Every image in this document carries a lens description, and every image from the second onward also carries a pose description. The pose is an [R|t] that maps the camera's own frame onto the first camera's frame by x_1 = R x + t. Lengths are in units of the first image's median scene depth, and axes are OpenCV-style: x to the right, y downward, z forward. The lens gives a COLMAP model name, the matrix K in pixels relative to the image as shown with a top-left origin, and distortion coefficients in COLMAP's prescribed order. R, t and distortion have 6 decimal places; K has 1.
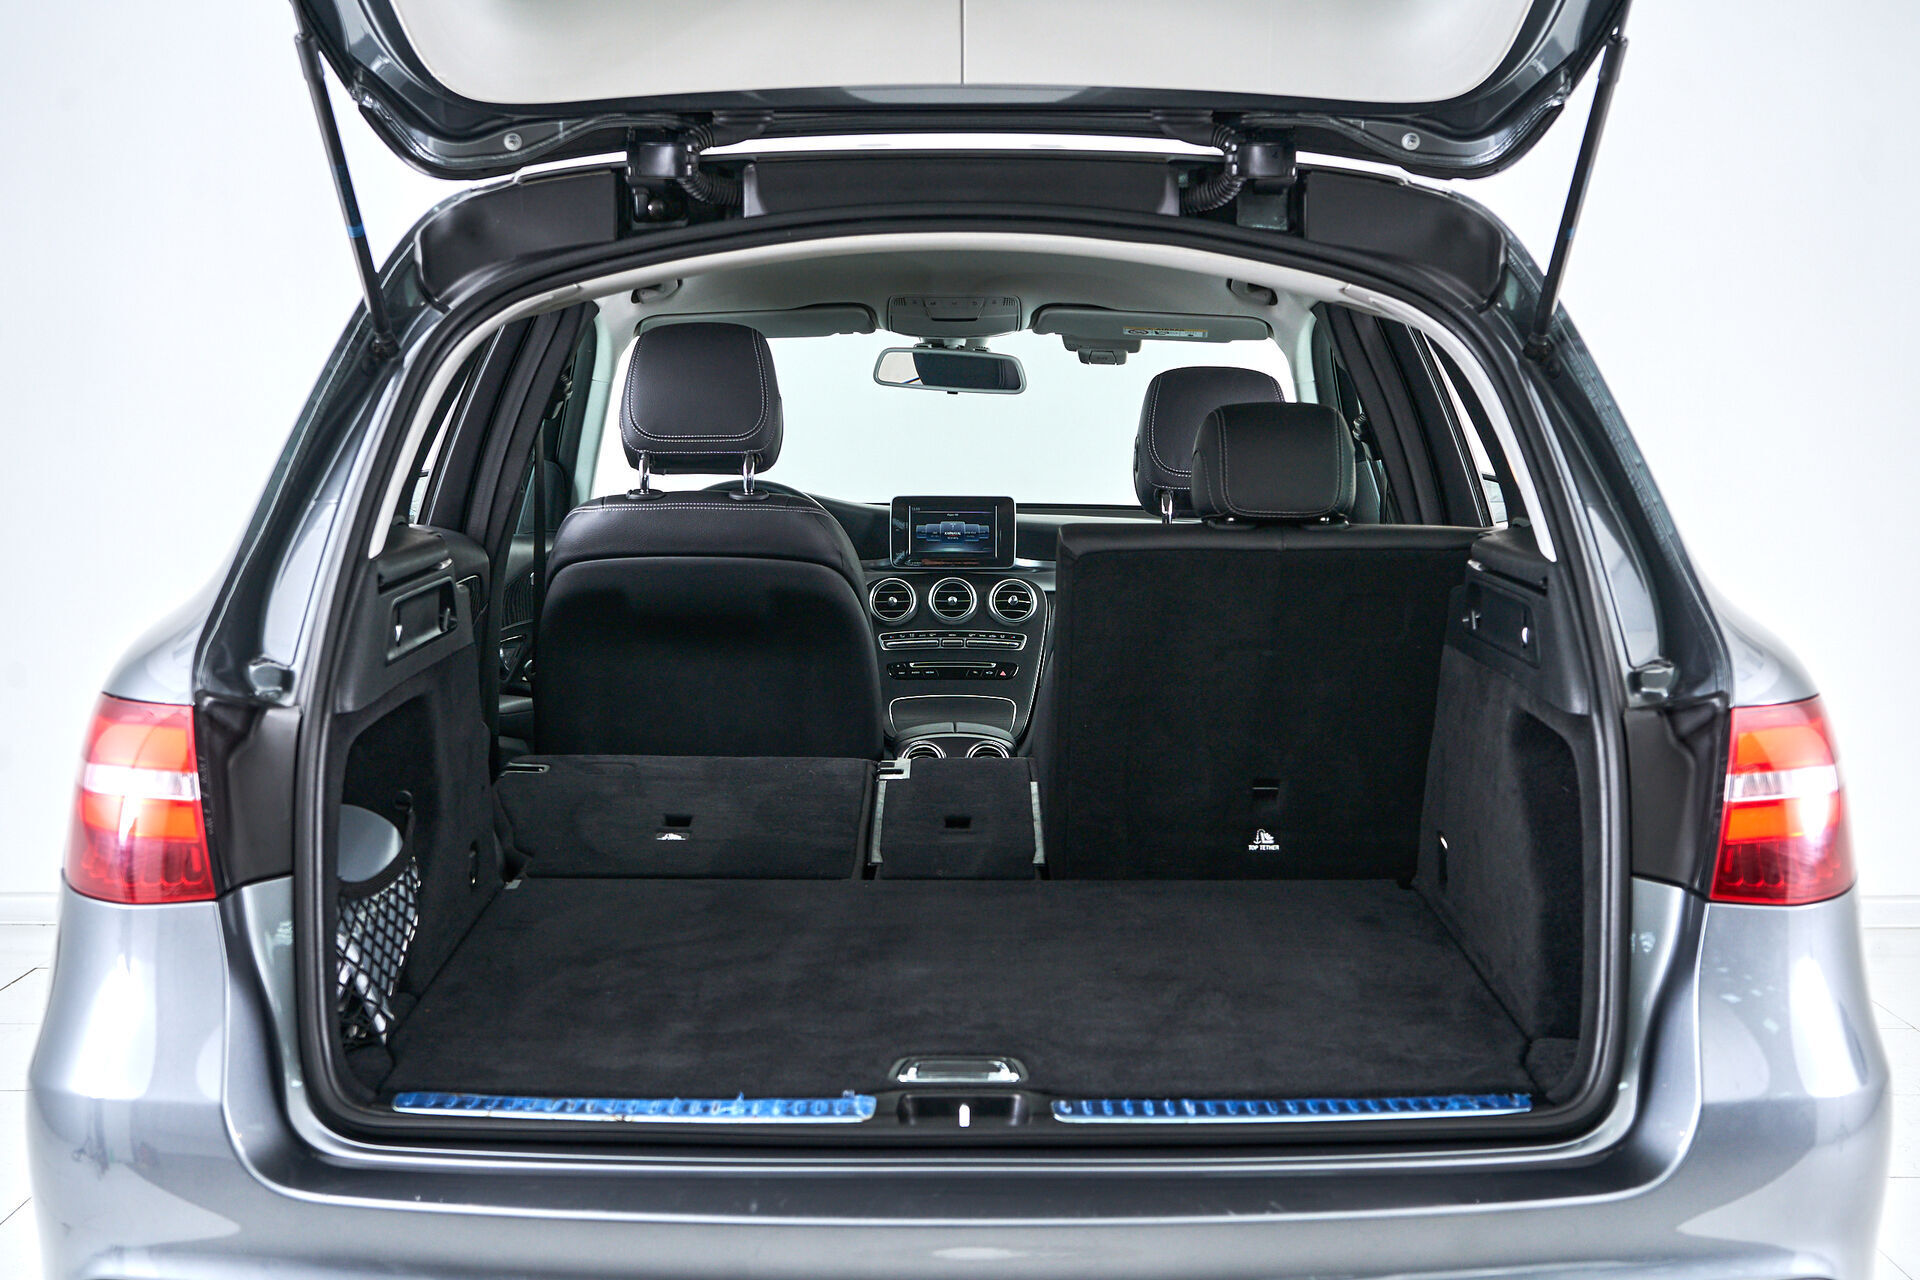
lens RADIAL K [[2837.8, 0, 958.9], [0, 2837.8, 641.3], [0, 0, 1]] dist [-0.025862, 0.000000]
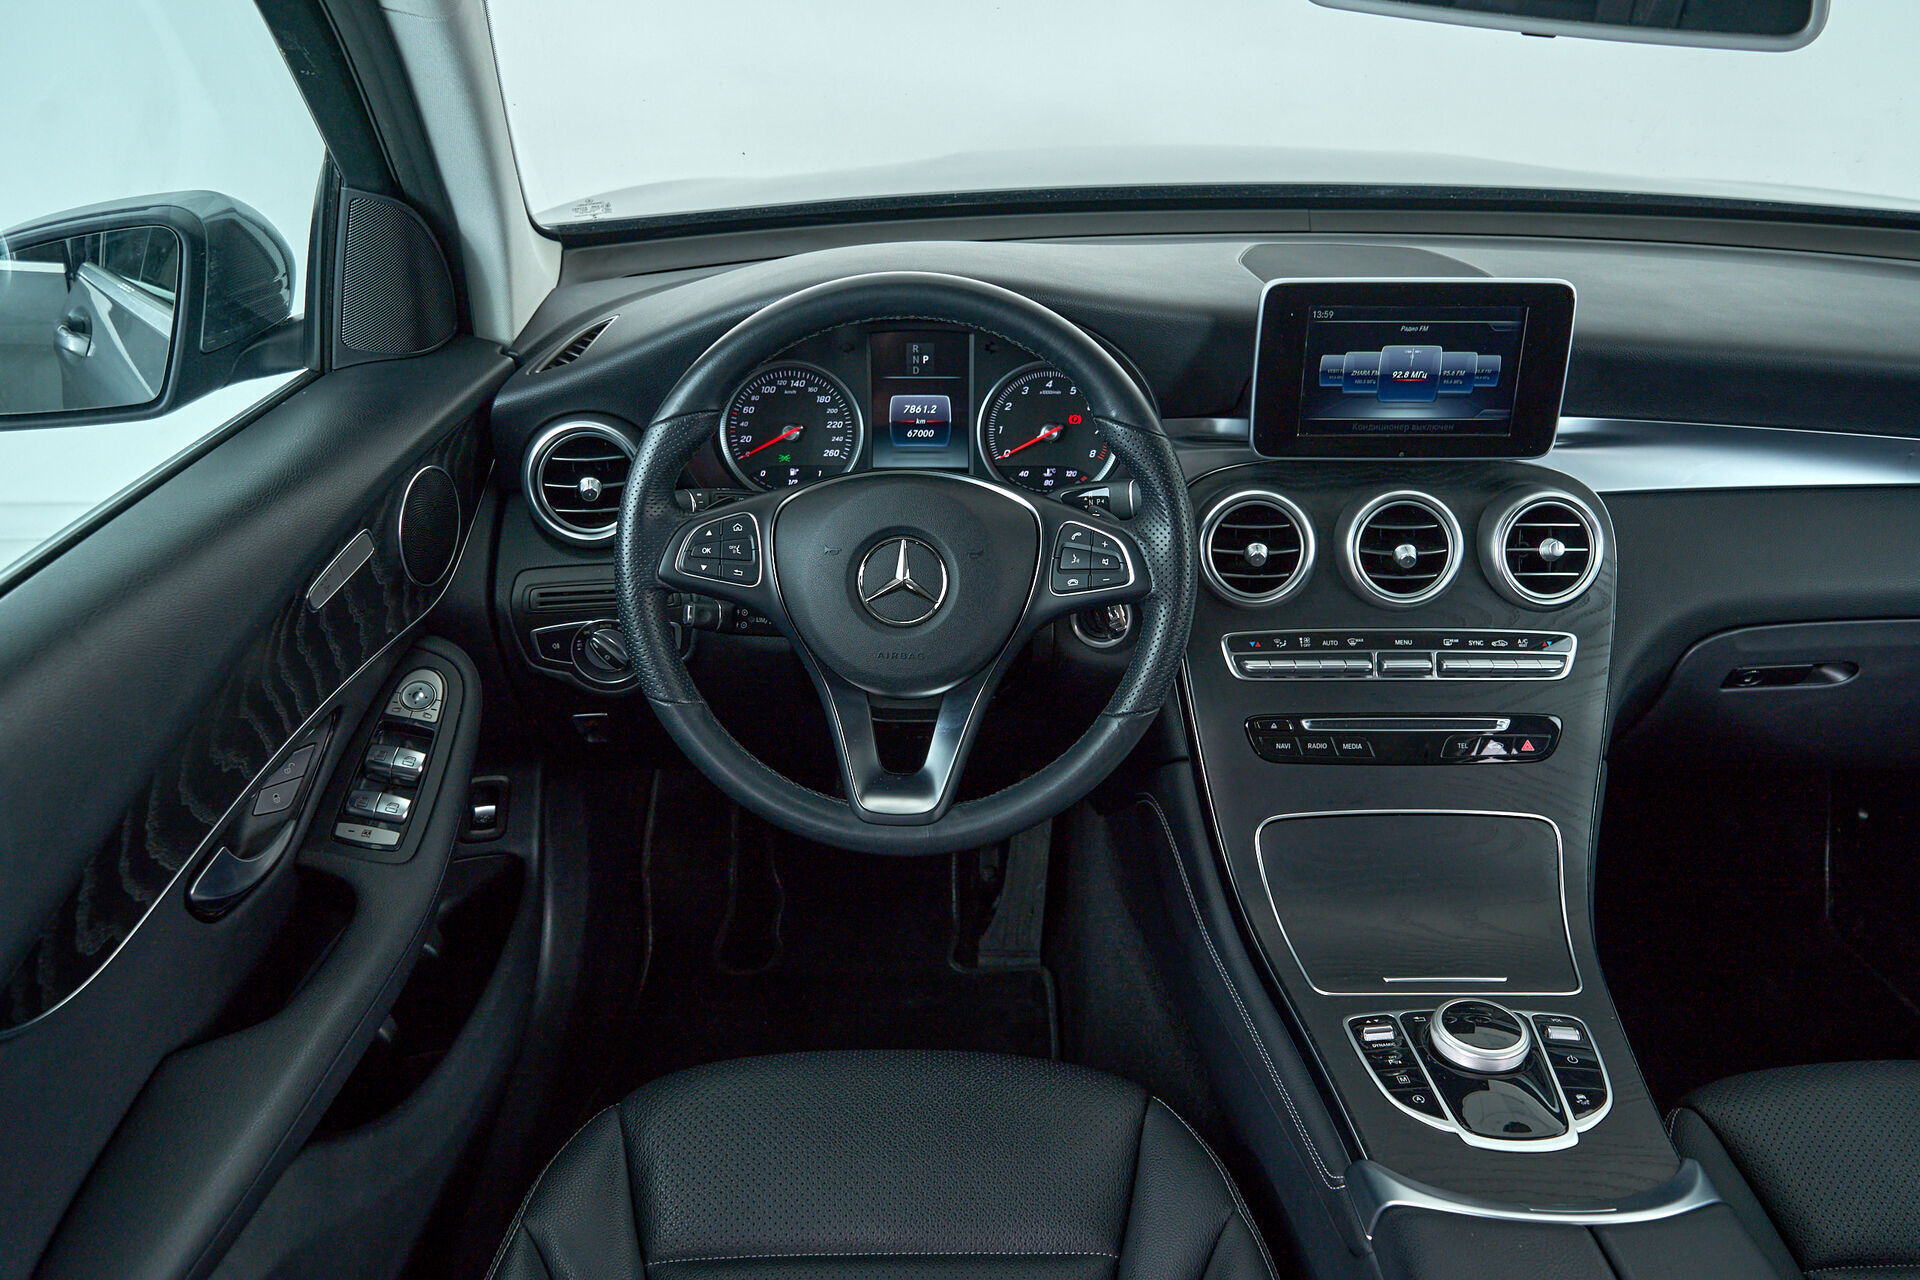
lens RADIAL K [[1554.2, 0, 945.0], [0, 1554.2, 636.6], [0, 0, 1]] dist [-0.005559, 0.013029]
pose [[0.999973, 0.001846, -0.007169, -0.067382], [0.001156, 0.917624, 0.397449, -0.092896], [0.007312, -0.397446, 0.917596, 0.795327]]
